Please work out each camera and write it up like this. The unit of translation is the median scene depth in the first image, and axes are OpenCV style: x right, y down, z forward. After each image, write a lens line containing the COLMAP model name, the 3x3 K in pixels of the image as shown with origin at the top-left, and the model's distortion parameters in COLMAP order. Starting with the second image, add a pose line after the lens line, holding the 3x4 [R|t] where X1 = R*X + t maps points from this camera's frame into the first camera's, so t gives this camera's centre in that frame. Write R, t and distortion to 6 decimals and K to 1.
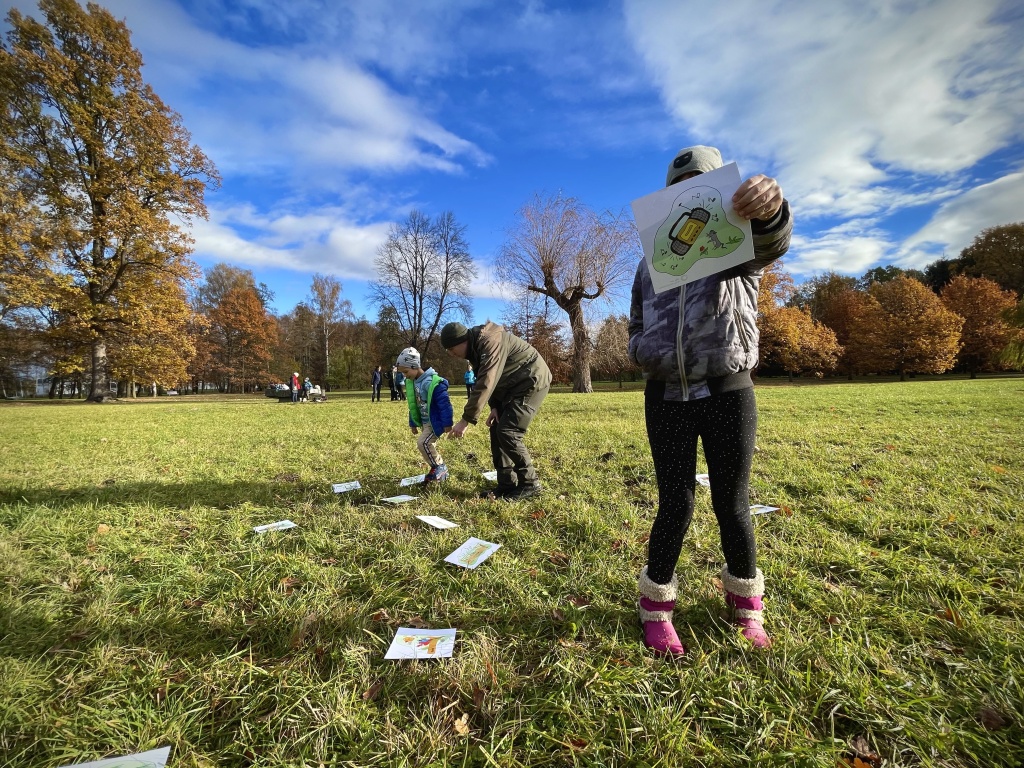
lens RADIAL K [[417.9, 0, 510.5], [0, 417.9, 385.5], [0, 0, 1]] dist [-0.001944, -0.000593]
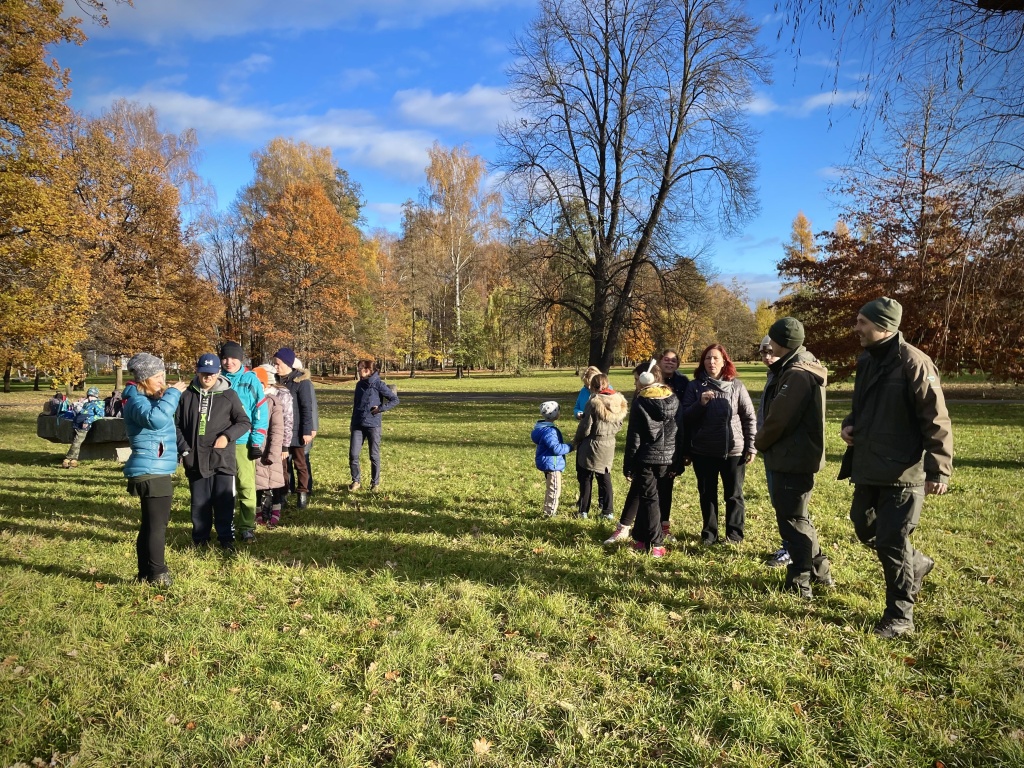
lens RADIAL K [[812.7, 0, 504.1], [0, 812.7, 395.0], [0, 0, 1]] dist [0.054132, -0.067259]
pose [[0.920847, 0.024060, -0.389181, -0.011996], [-0.008774, 0.999120, 0.041008, -0.019900], [0.389826, -0.034347, 0.920248, 0.344051]]
